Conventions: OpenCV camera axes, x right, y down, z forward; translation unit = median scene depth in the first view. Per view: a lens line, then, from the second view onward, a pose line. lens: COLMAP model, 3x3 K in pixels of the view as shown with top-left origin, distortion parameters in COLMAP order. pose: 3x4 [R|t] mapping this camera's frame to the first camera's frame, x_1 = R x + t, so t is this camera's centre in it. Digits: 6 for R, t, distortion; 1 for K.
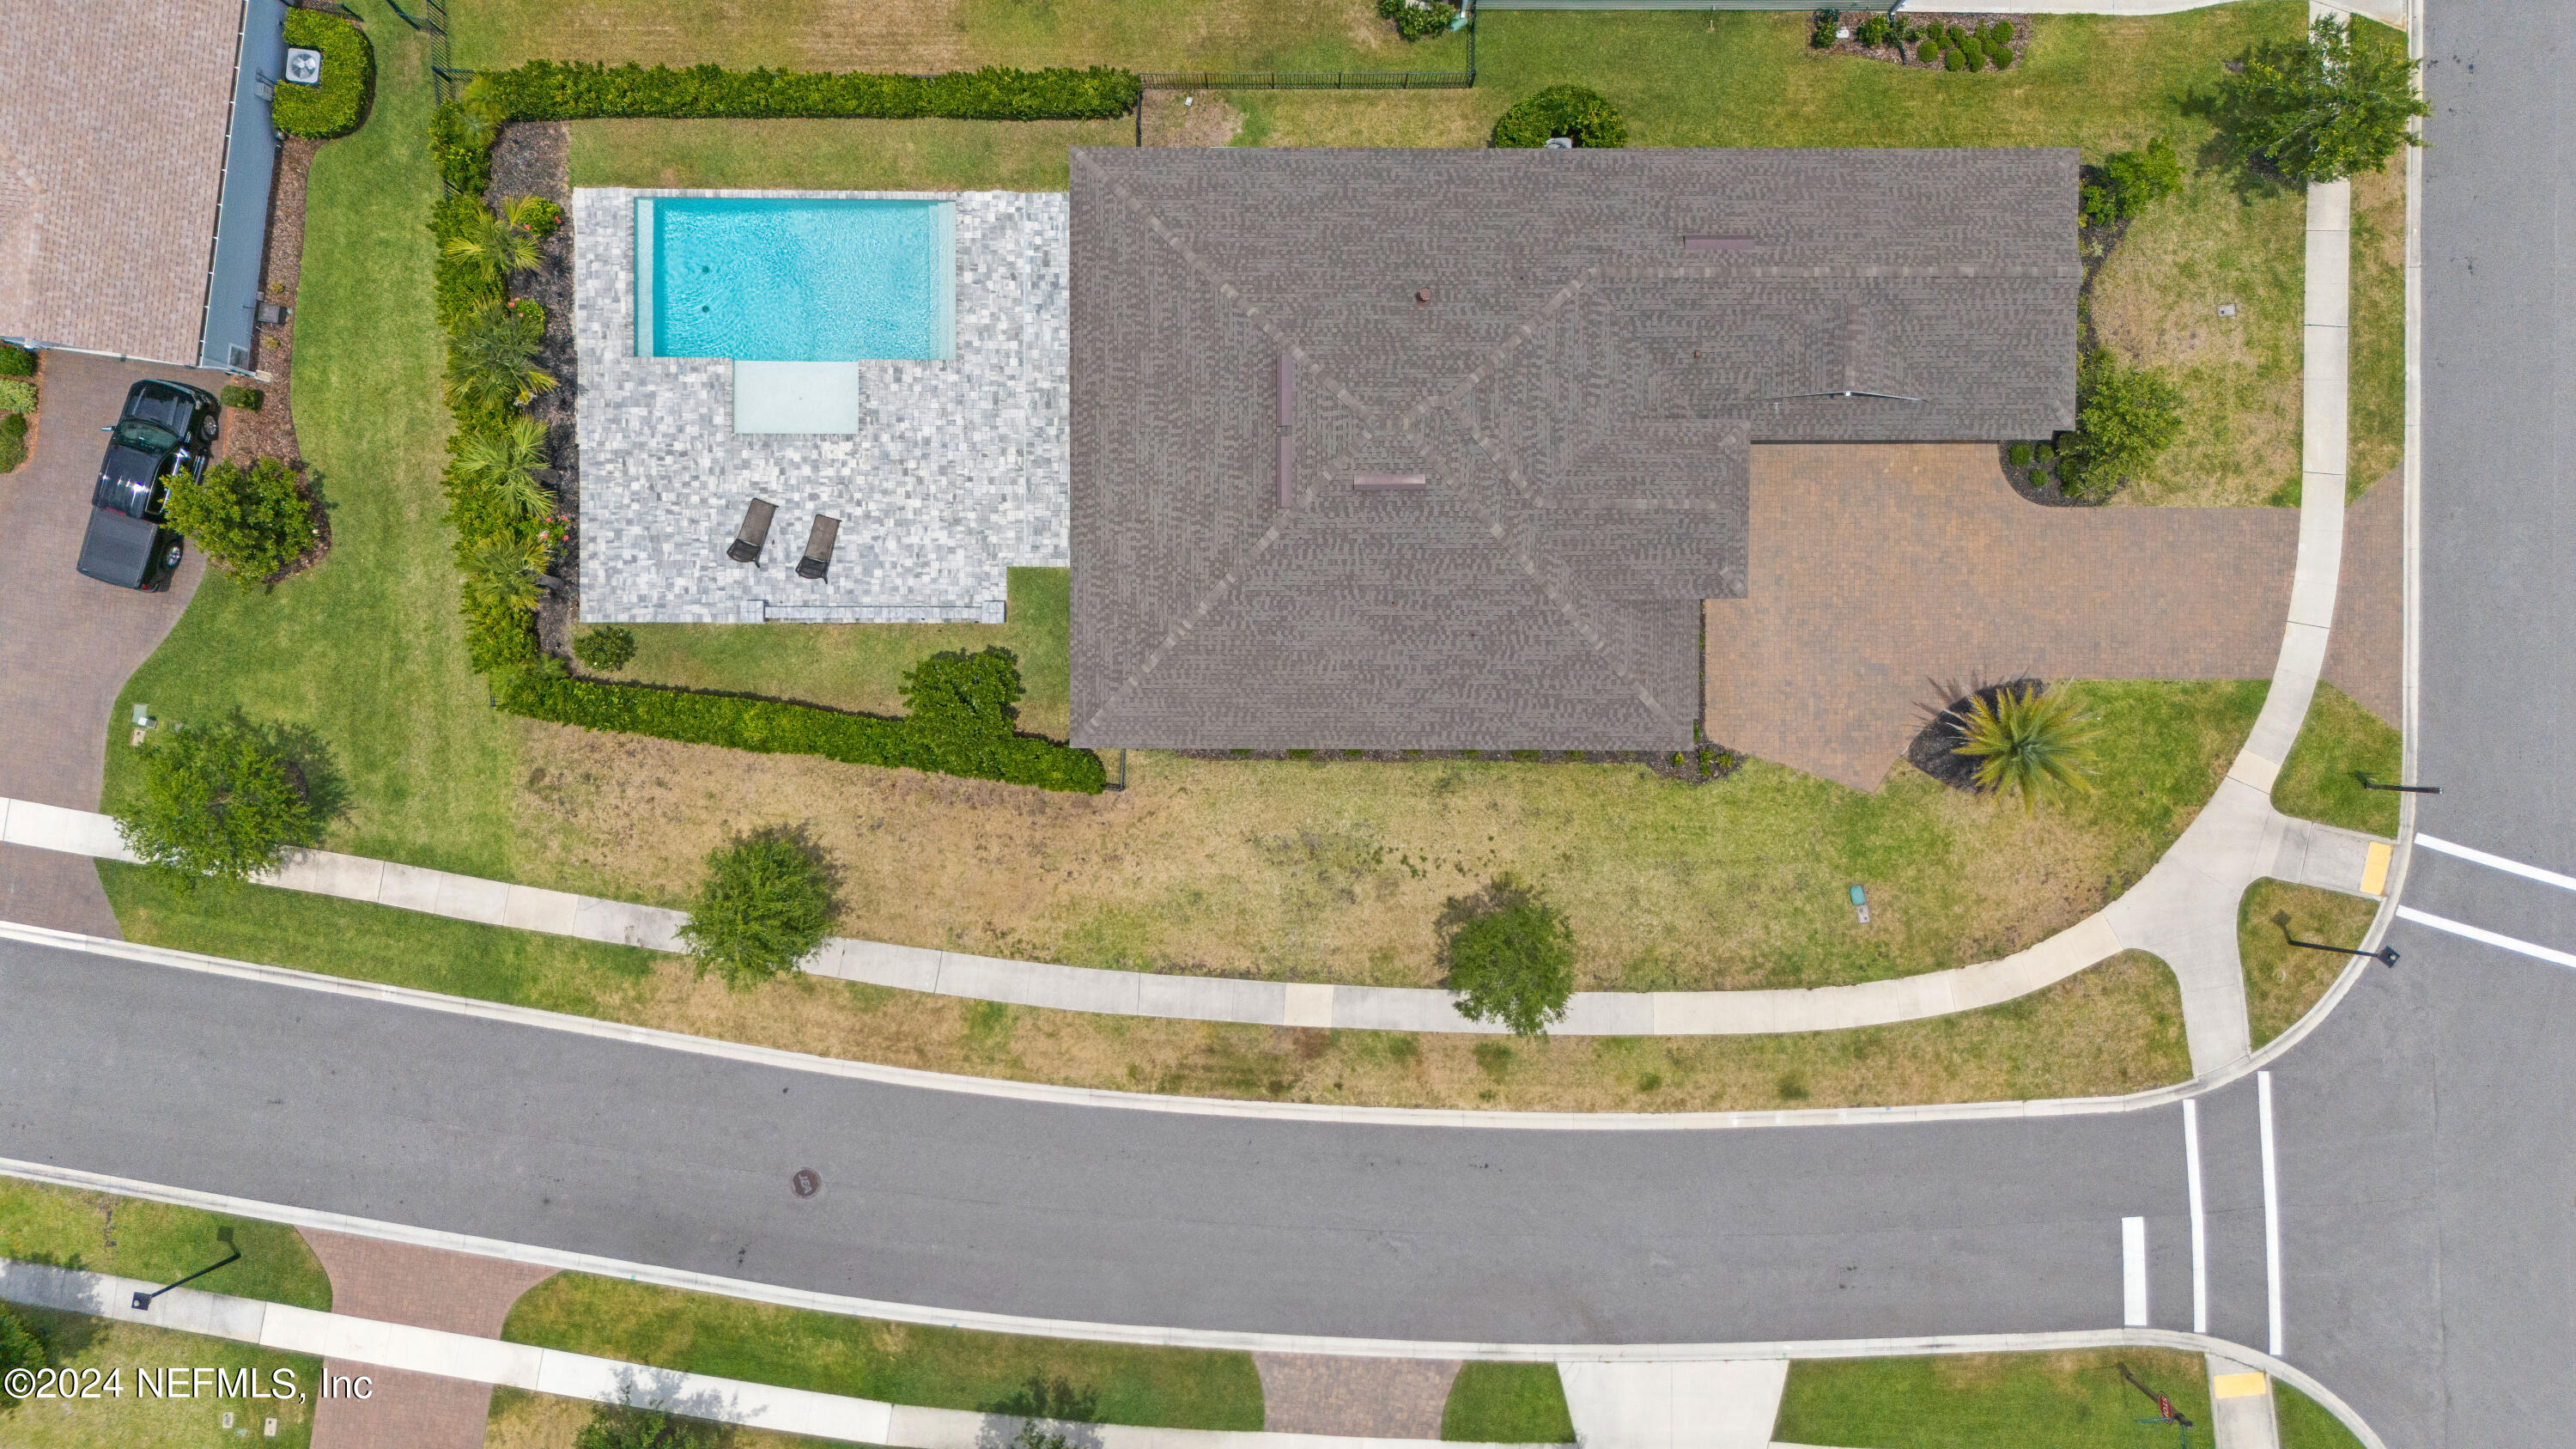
lens RADIAL K [[1892.0, 0, 1280.2], [0, 1892.0, 698.1], [0, 0, 1]] dist [0.065896, -0.072293]
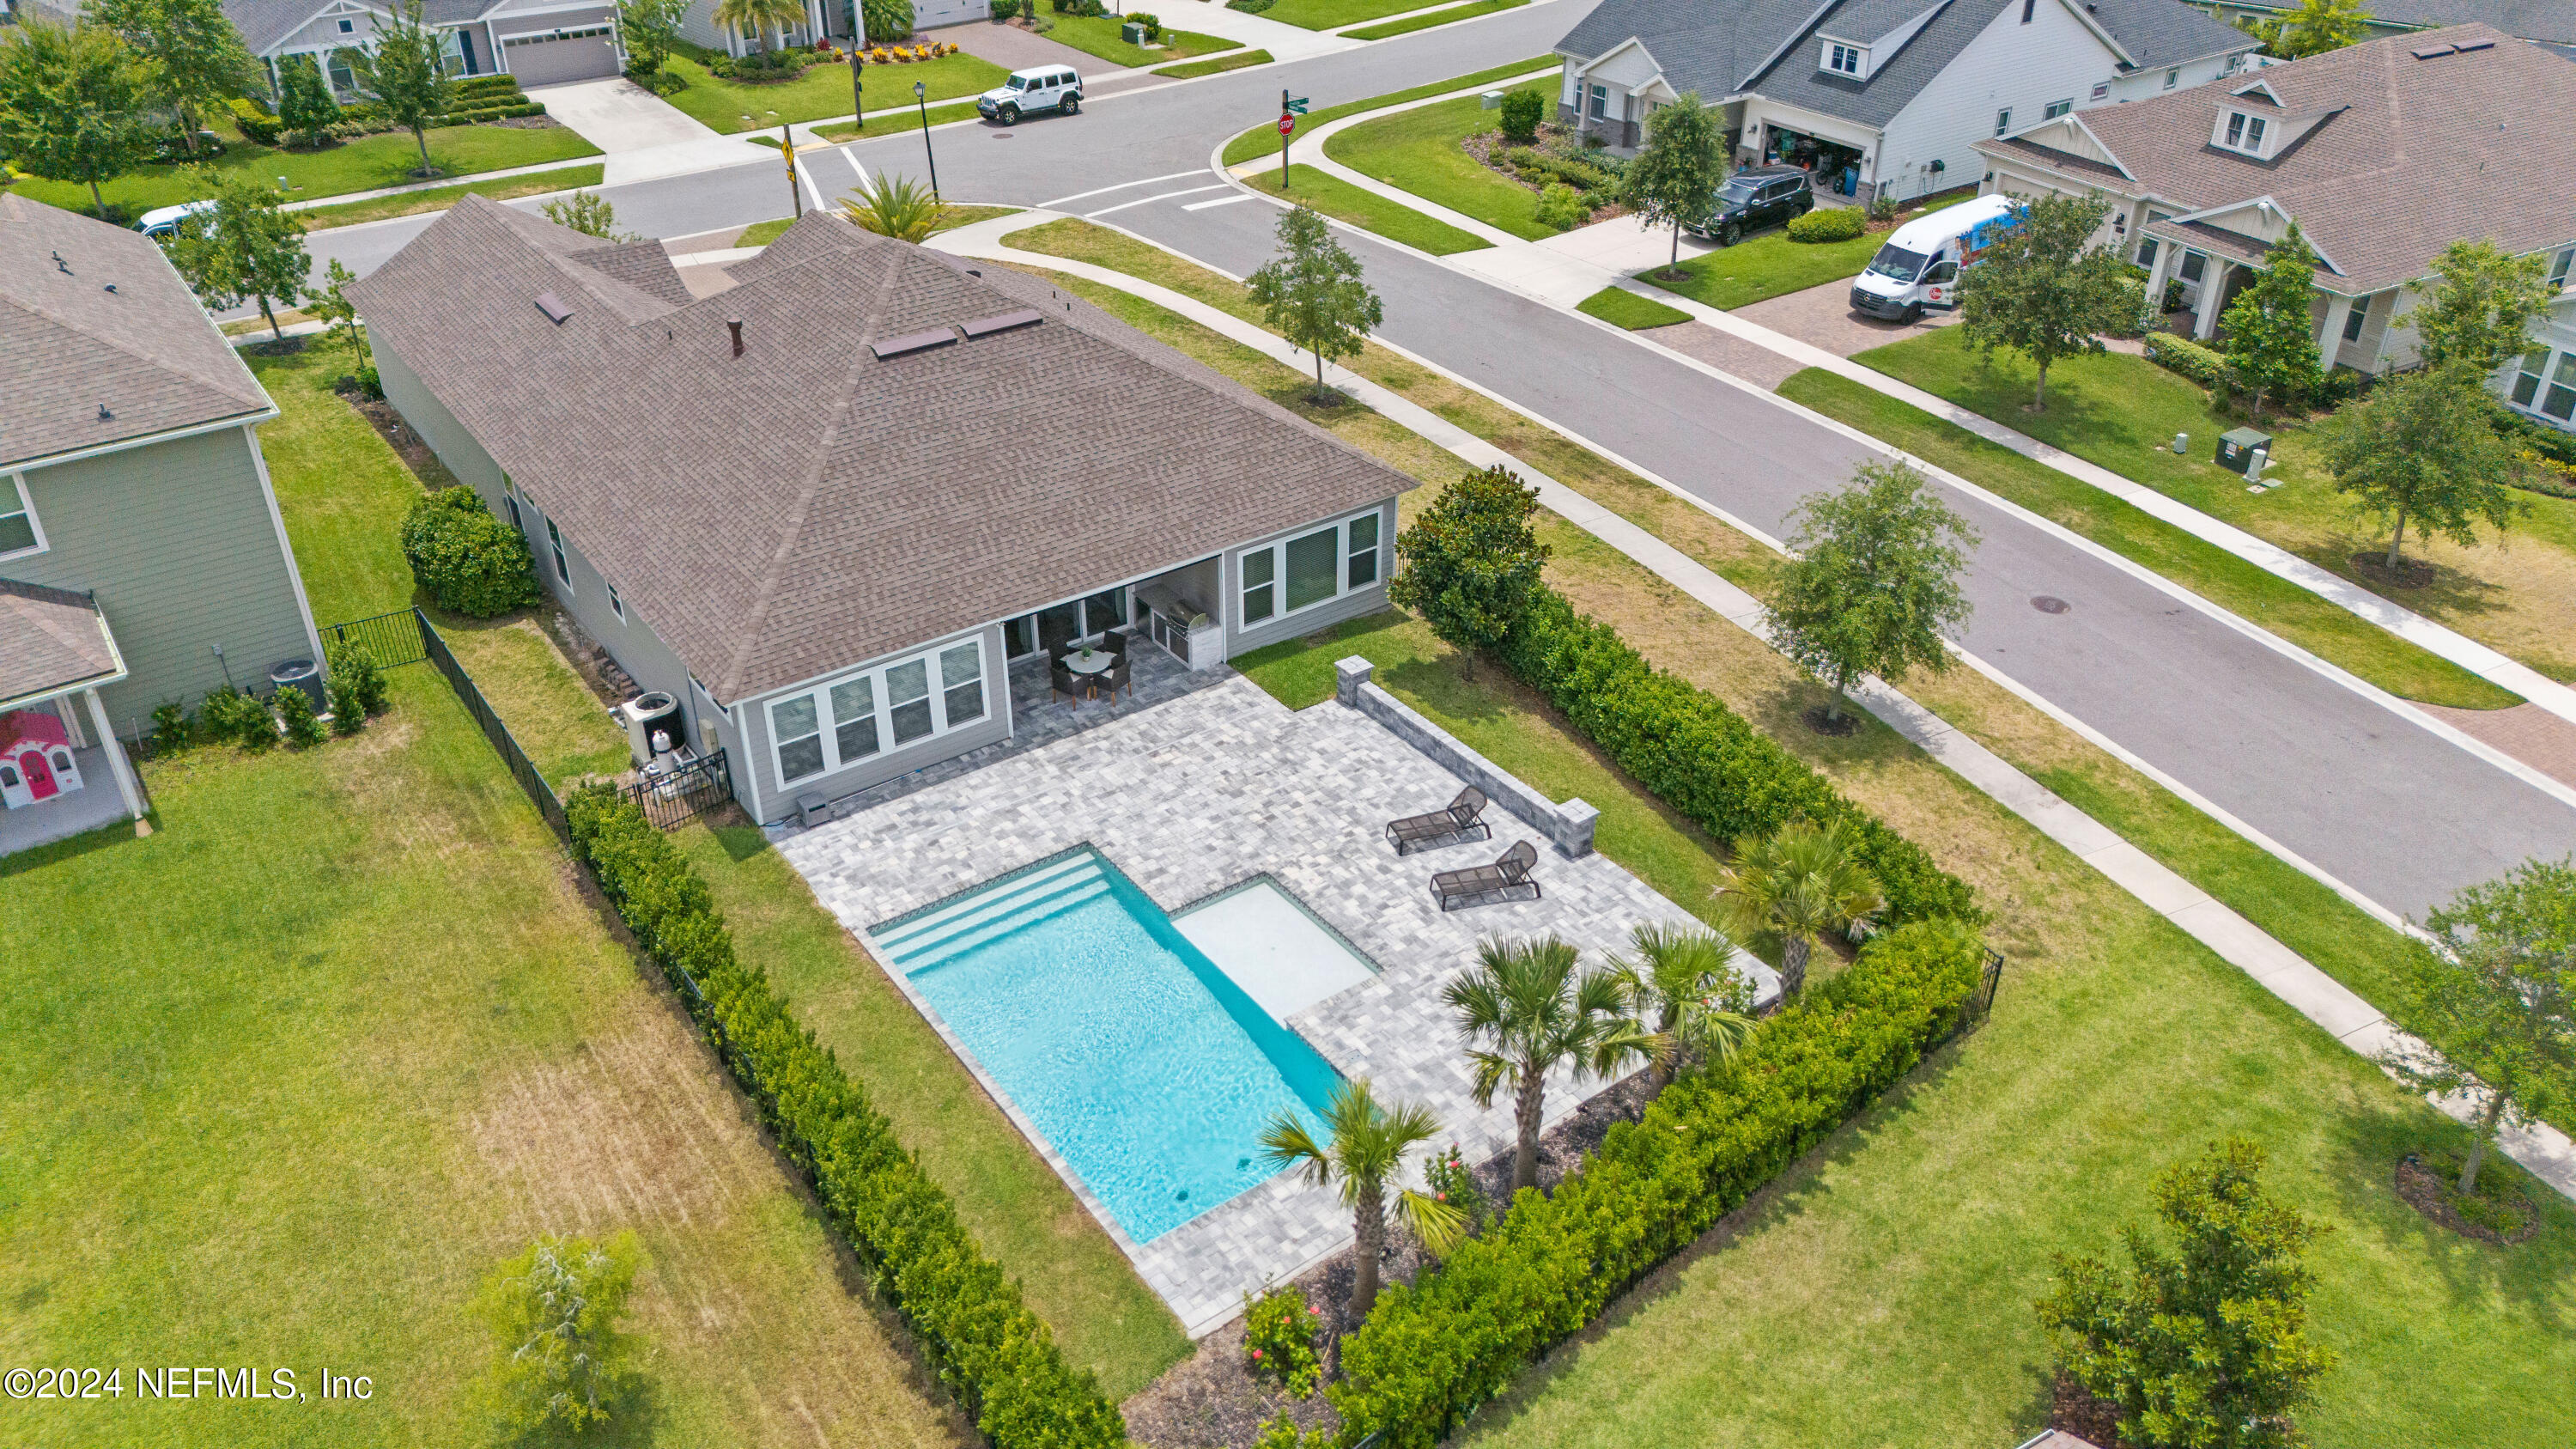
lens RADIAL K [[1892.0, 0, 1294.9], [0, 1892.0, 733.4], [0, 0, 1]] dist [0.065896, -0.072293]
pose [[-0.592445, -0.429139, 0.681798, -0.645214], [0.805610, -0.316785, 0.500639, -0.437123], [0.001140, 0.845865, 0.533396, 0.616735]]
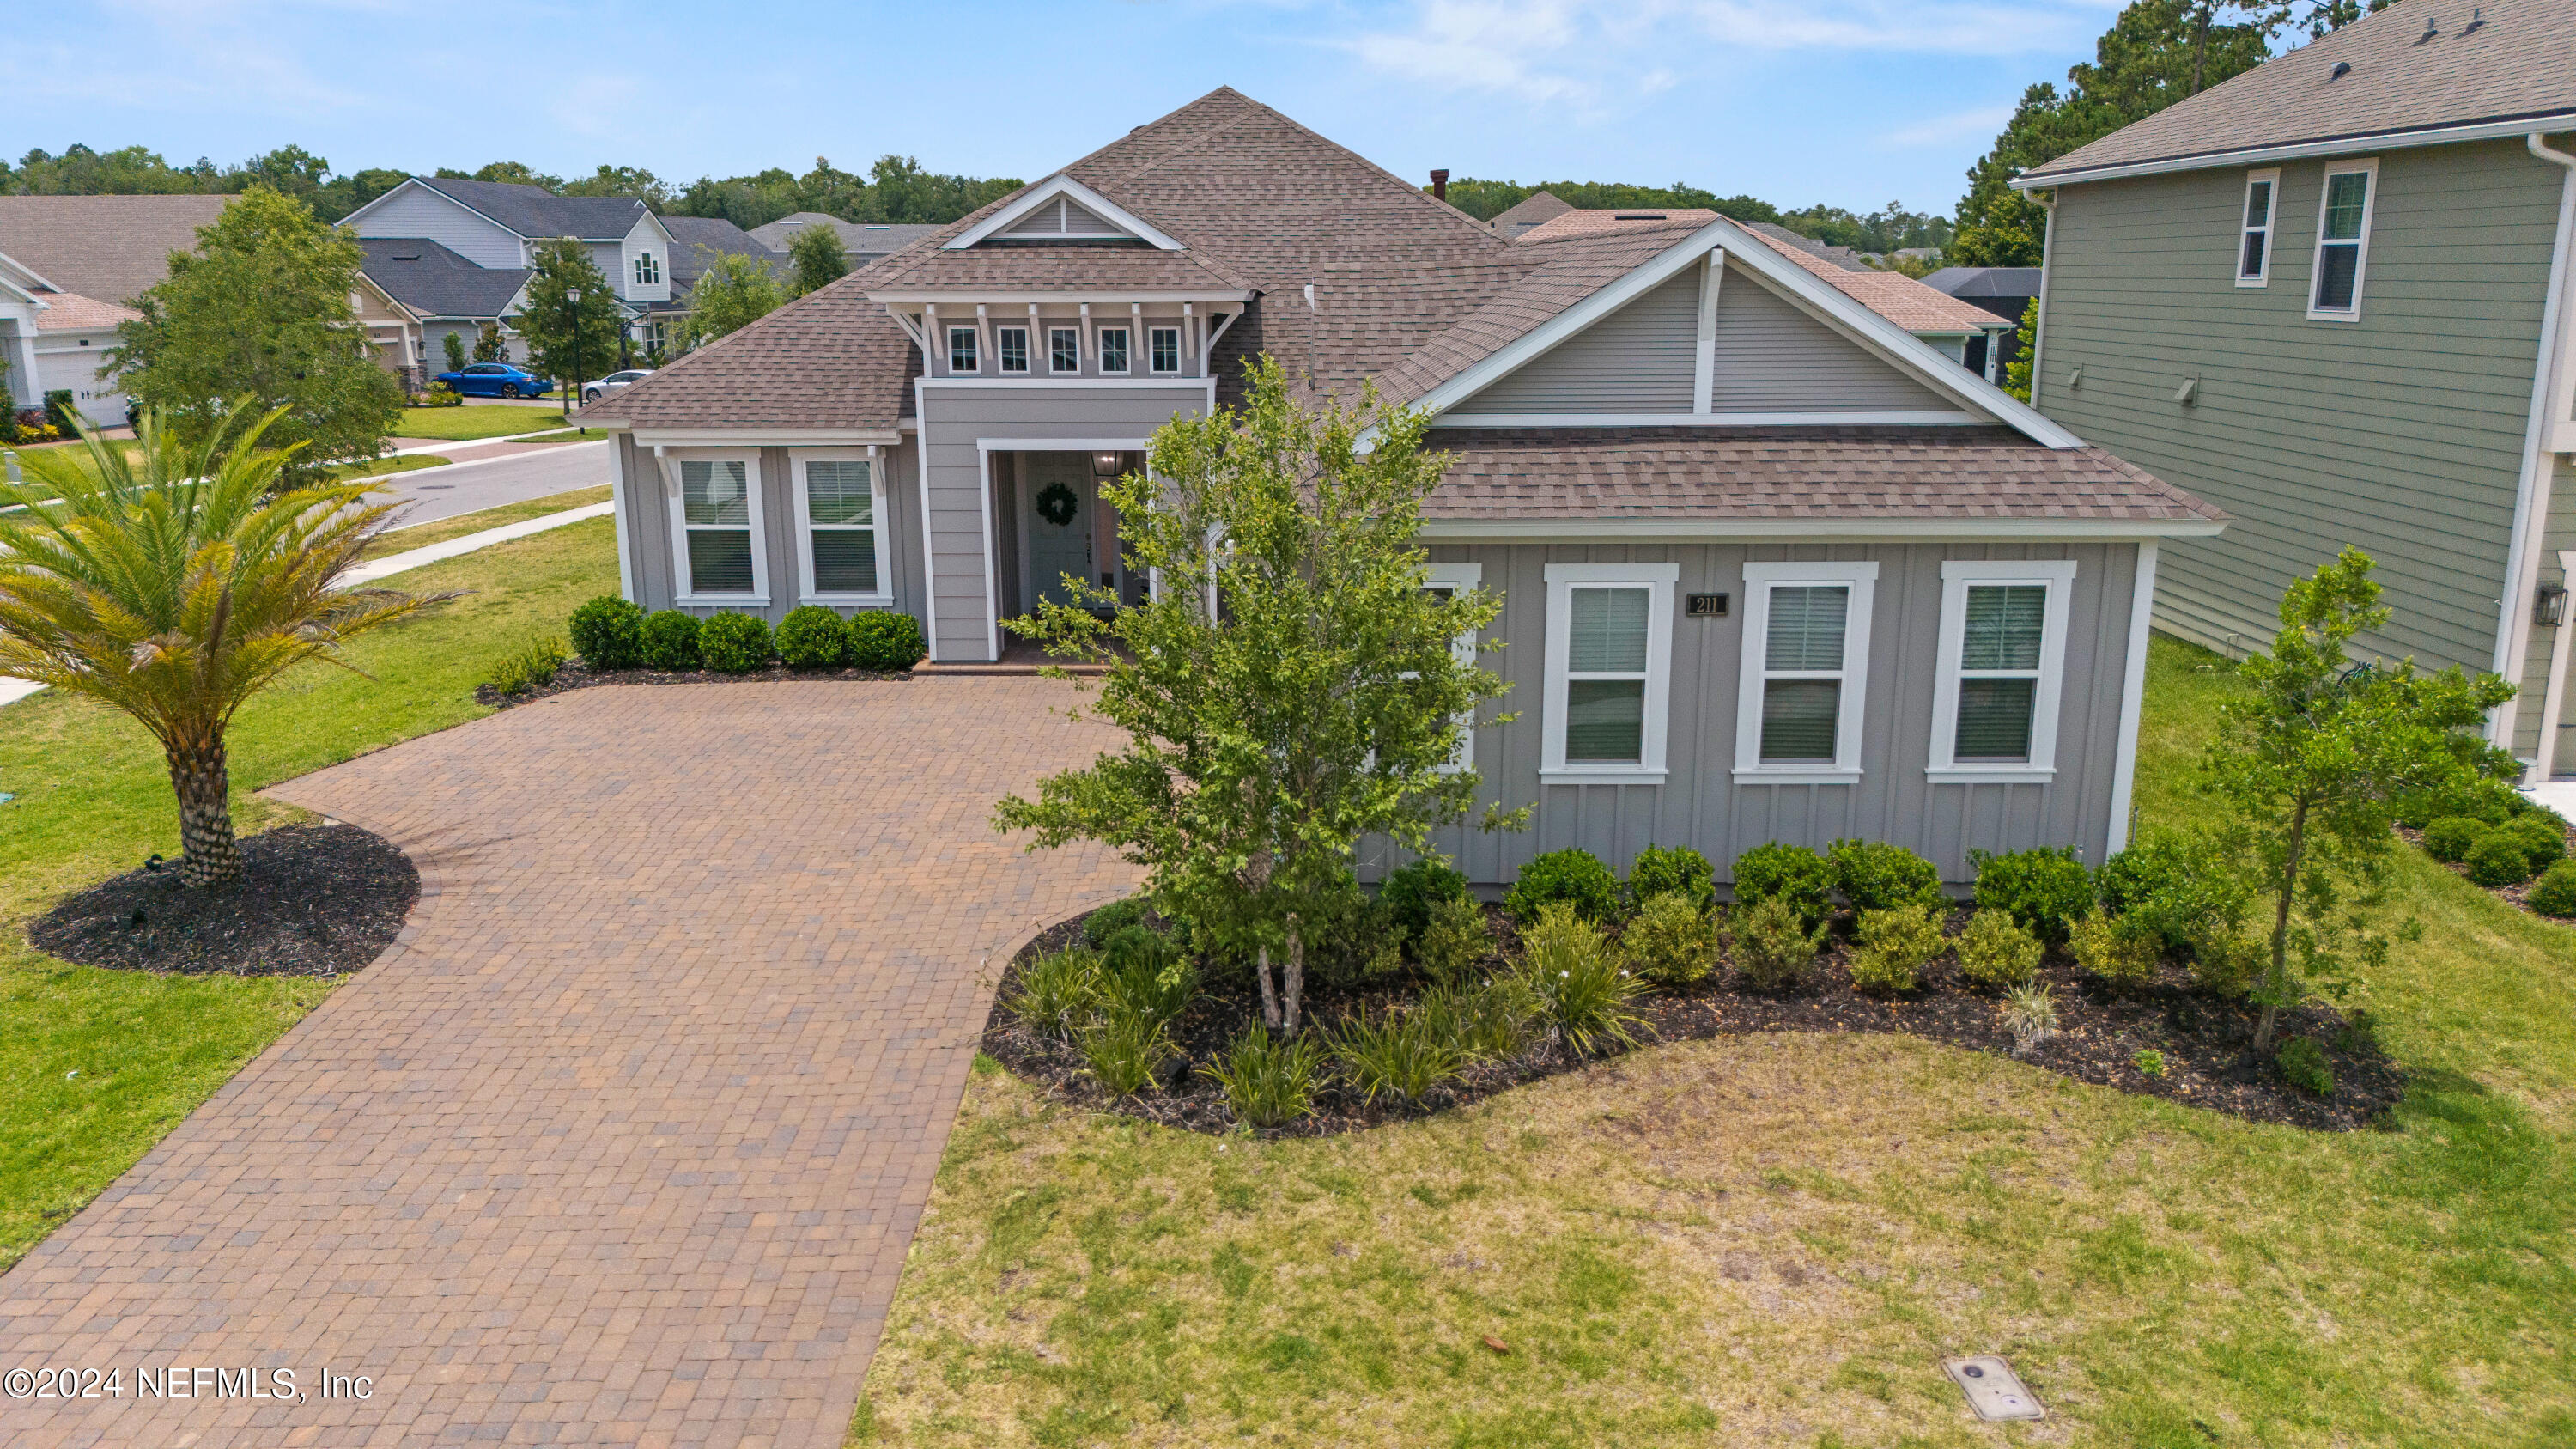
lens RADIAL K [[1892.0, 0, 1308.7], [0, 1892.0, 724.1], [0, 0, 1]] dist [0.065896, -0.072293]
pose [[0.018380, 0.231947, -0.972555, 0.655036], [-0.999826, 0.001309, -0.018583, -0.138024], [-0.003037, 0.972727, 0.231931, 0.909287]]
